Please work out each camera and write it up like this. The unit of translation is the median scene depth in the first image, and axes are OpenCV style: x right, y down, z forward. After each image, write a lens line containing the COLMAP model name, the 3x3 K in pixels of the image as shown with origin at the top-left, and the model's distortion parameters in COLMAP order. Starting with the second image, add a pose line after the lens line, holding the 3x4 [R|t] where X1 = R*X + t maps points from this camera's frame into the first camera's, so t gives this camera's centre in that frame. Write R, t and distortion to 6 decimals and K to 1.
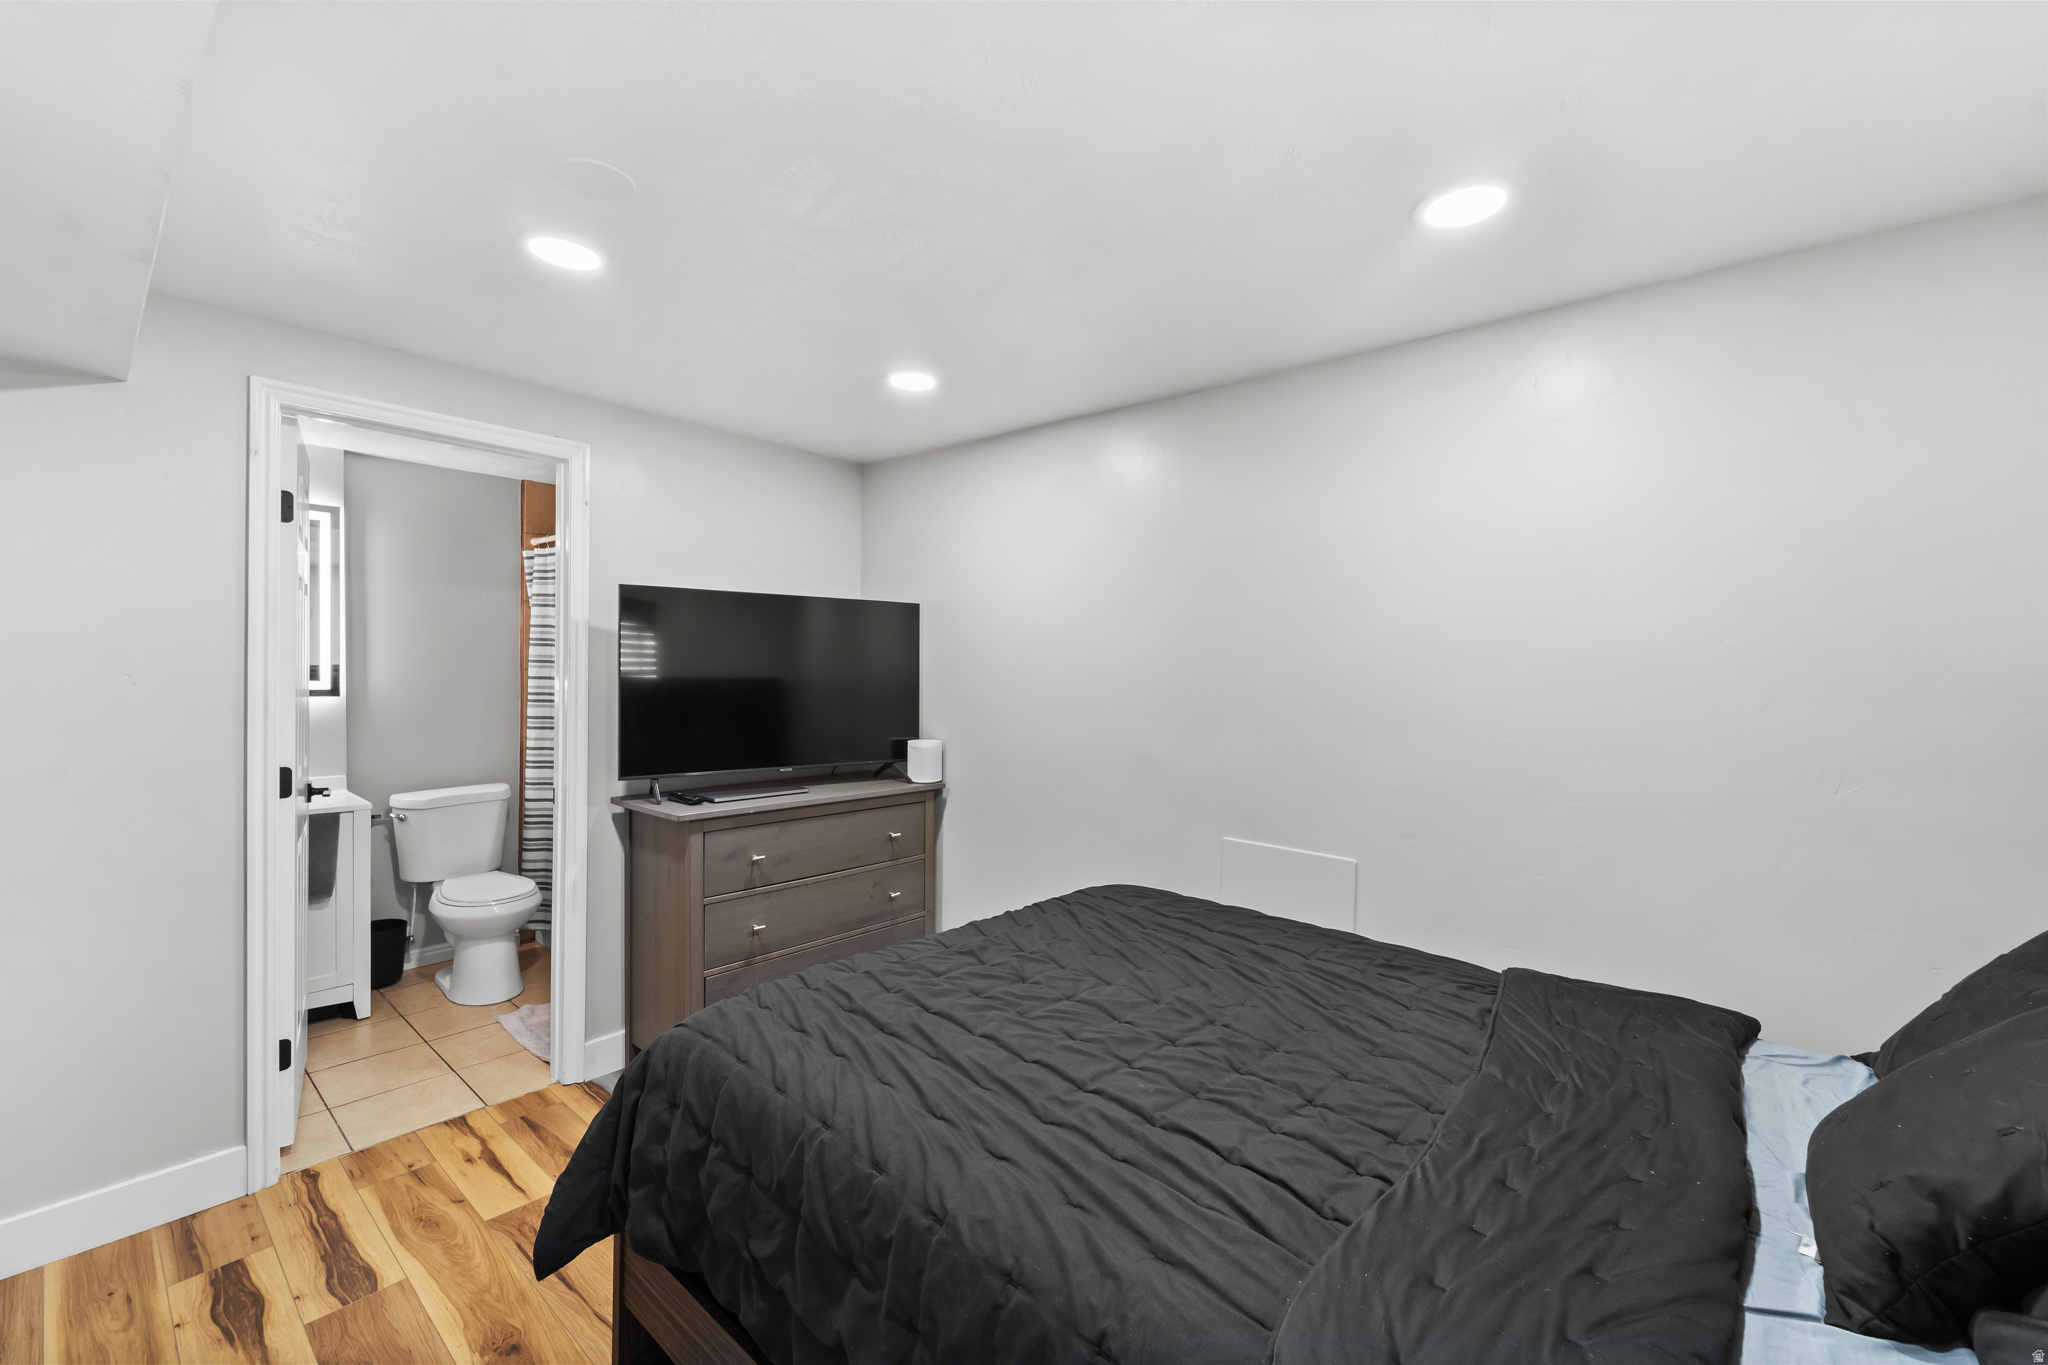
lens RADIAL K [[842.3, 0, 1024.0], [0, 842.3, 682.5], [0, 0, 1]] dist [-0.001225, -0.000585]
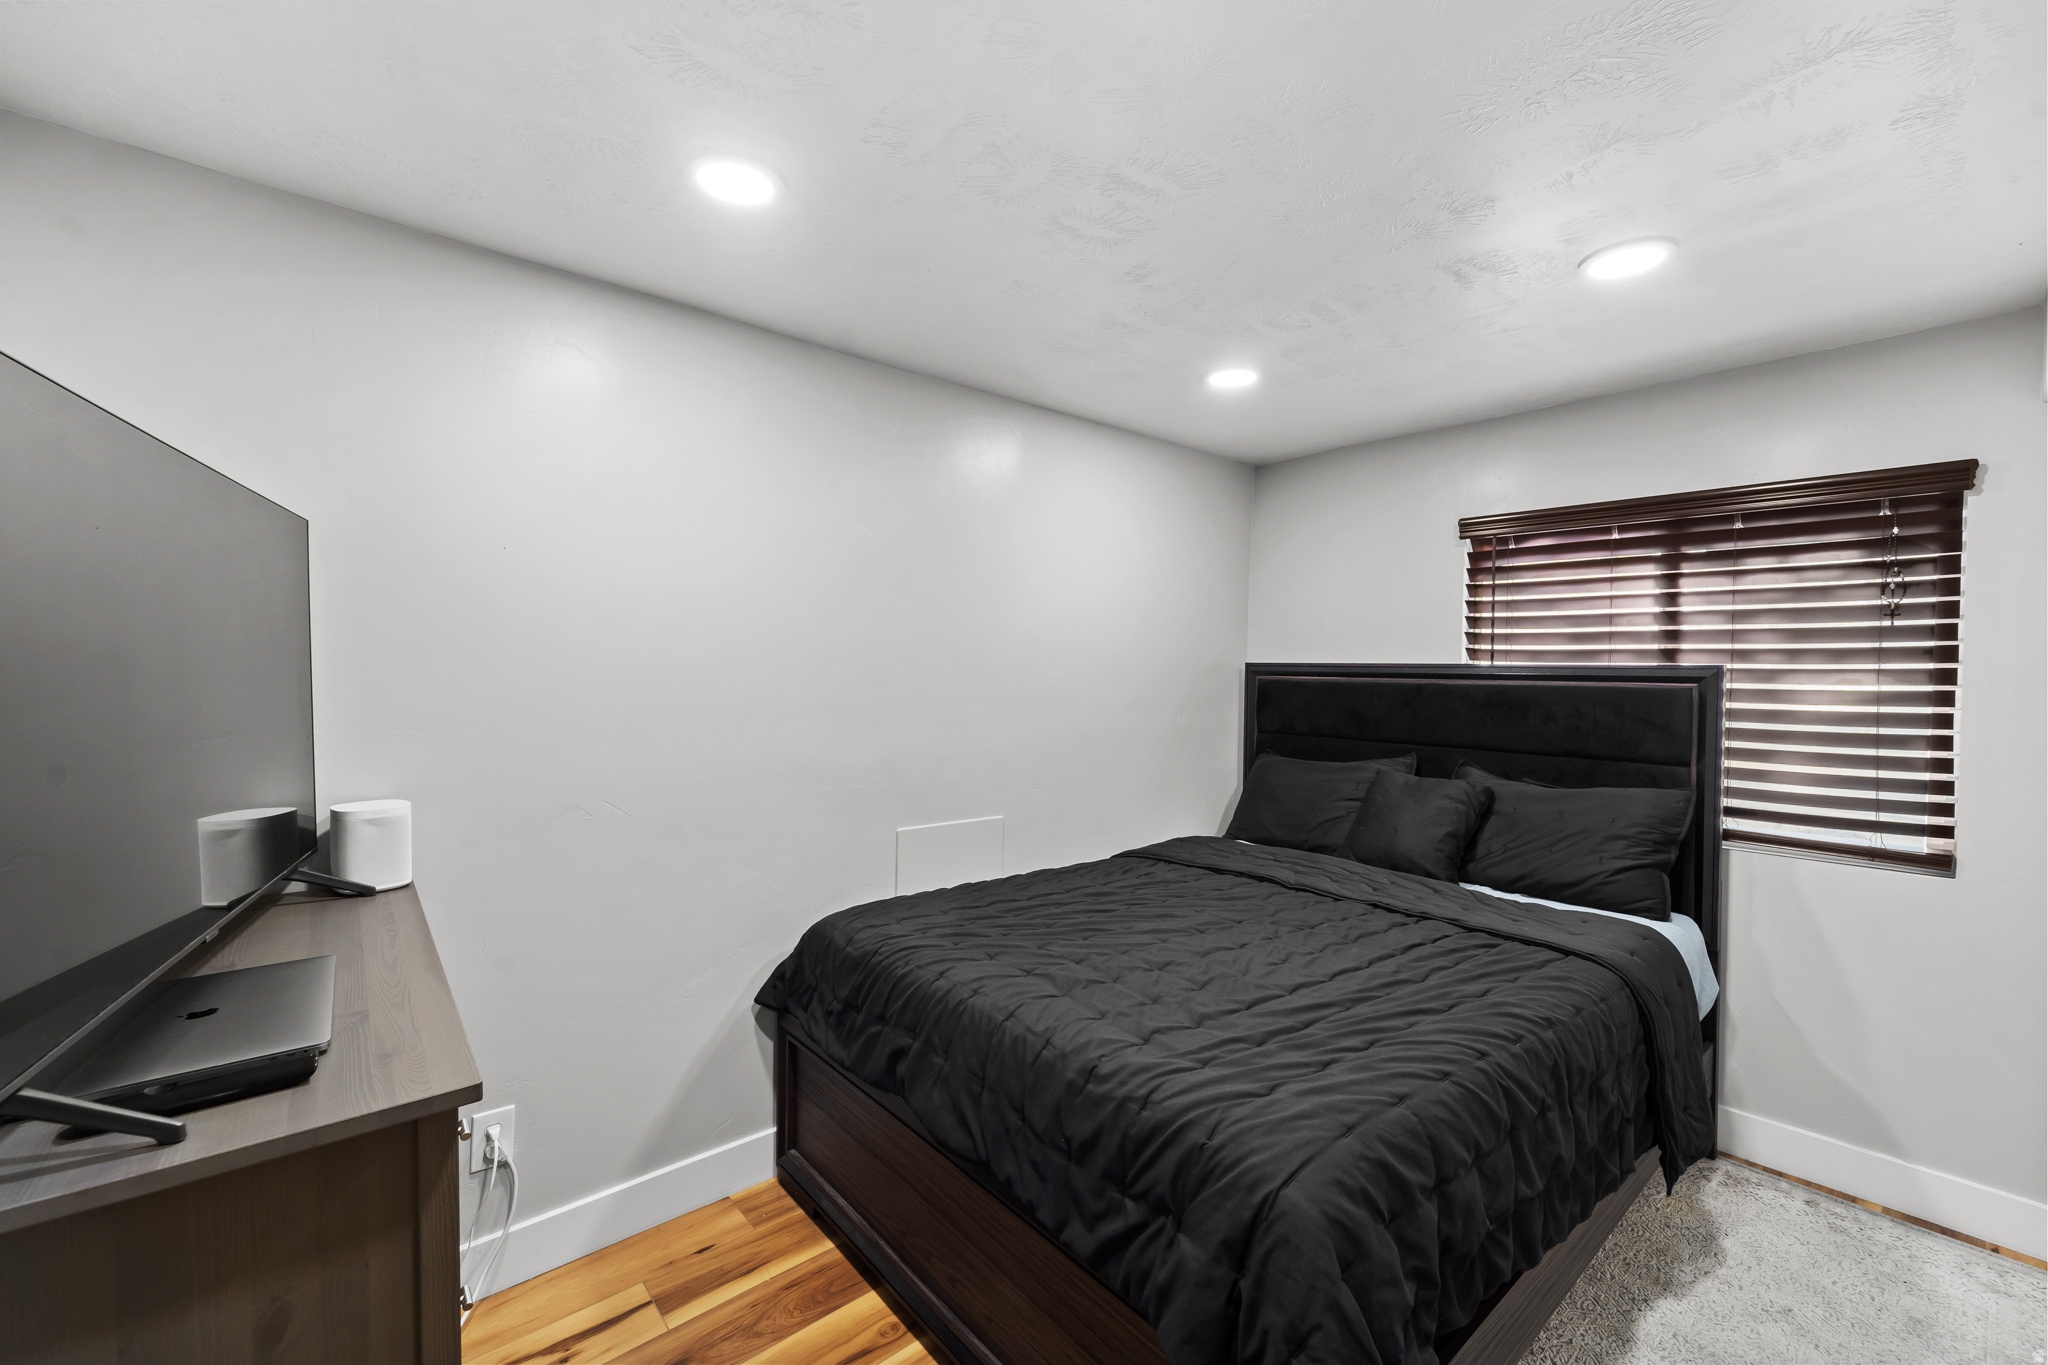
lens RADIAL K [[842.3, 0, 1024.0], [0, 842.3, 682.5], [0, 0, 1]] dist [-0.001225, -0.000585]
pose [[0.154791, -0.041743, 0.987065, -1.129206], [0.017480, 0.999066, 0.039510, -0.041593], [-0.987793, 0.011138, 0.155376, 1.103435]]
